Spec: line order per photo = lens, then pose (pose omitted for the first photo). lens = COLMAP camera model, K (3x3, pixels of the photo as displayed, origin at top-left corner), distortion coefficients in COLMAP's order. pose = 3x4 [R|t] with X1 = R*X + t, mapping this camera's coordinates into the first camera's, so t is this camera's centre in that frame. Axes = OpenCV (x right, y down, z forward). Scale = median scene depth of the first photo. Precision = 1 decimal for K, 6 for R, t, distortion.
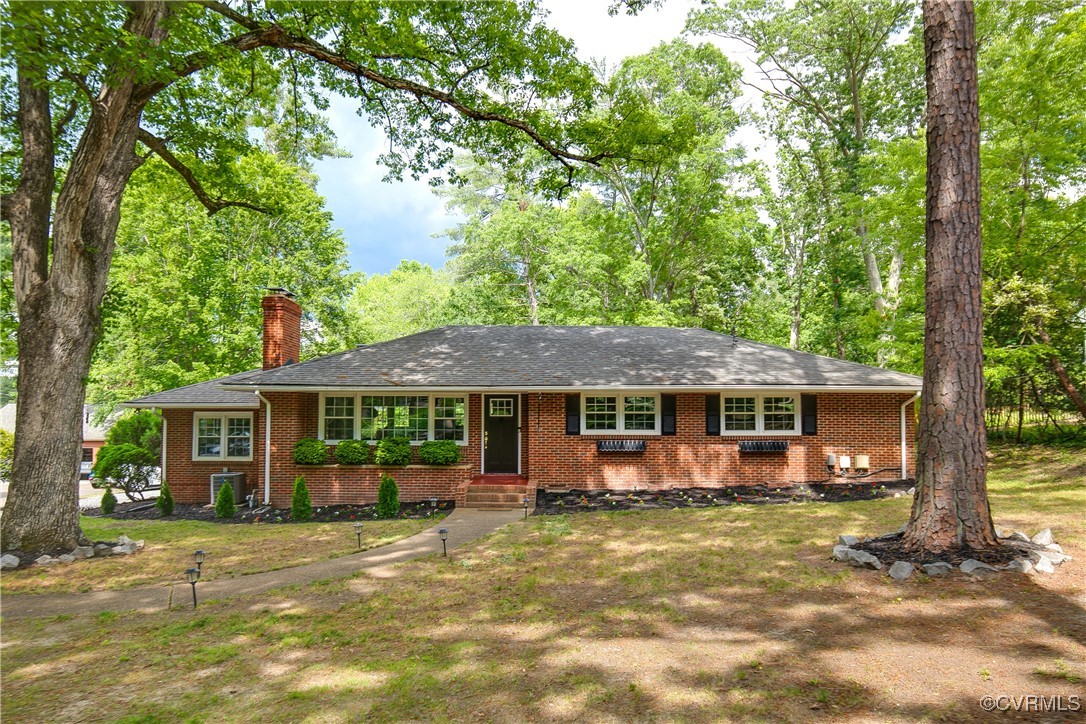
lens RADIAL K [[750.6, 0, 544.3], [0, 750.6, 366.7], [0, 0, 1]] dist [0.022251, 0.003313]
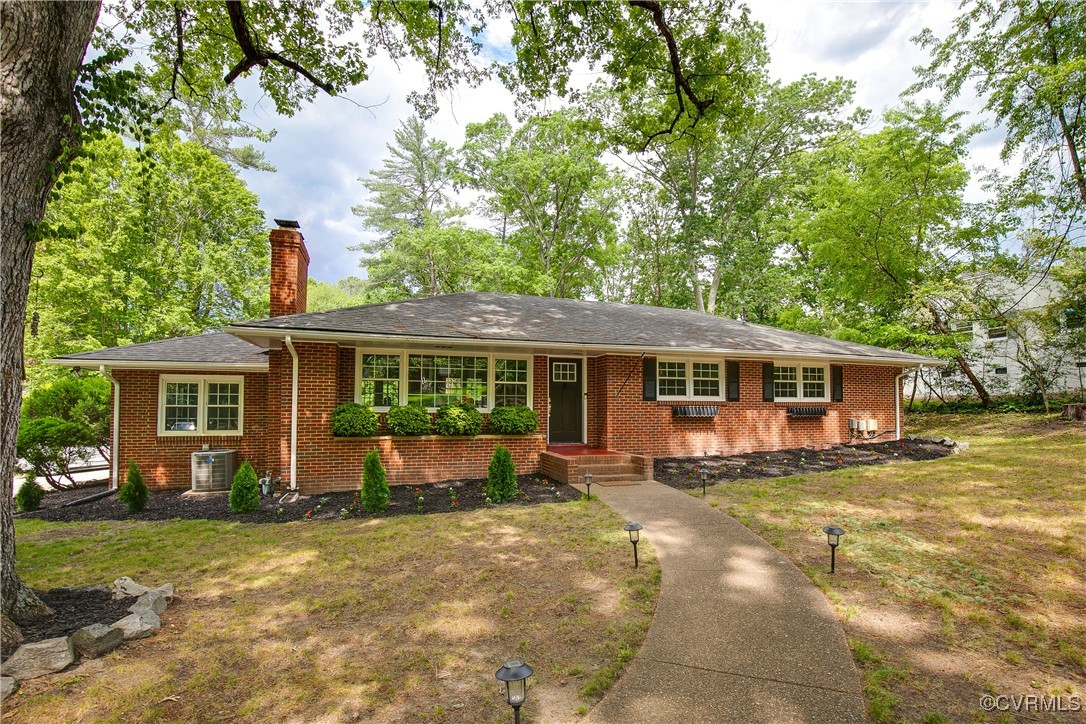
lens RADIAL K [[495.7, 0, 543.4], [0, 495.7, 384.1], [0, 0, 1]] dist [-0.012386, -0.001182]
pose [[0.947288, 0.015962, 0.319984, -0.288931], [-0.020887, 0.999710, 0.011964, 0.064603], [-0.319701, -0.018016, 0.947347, 0.444251]]
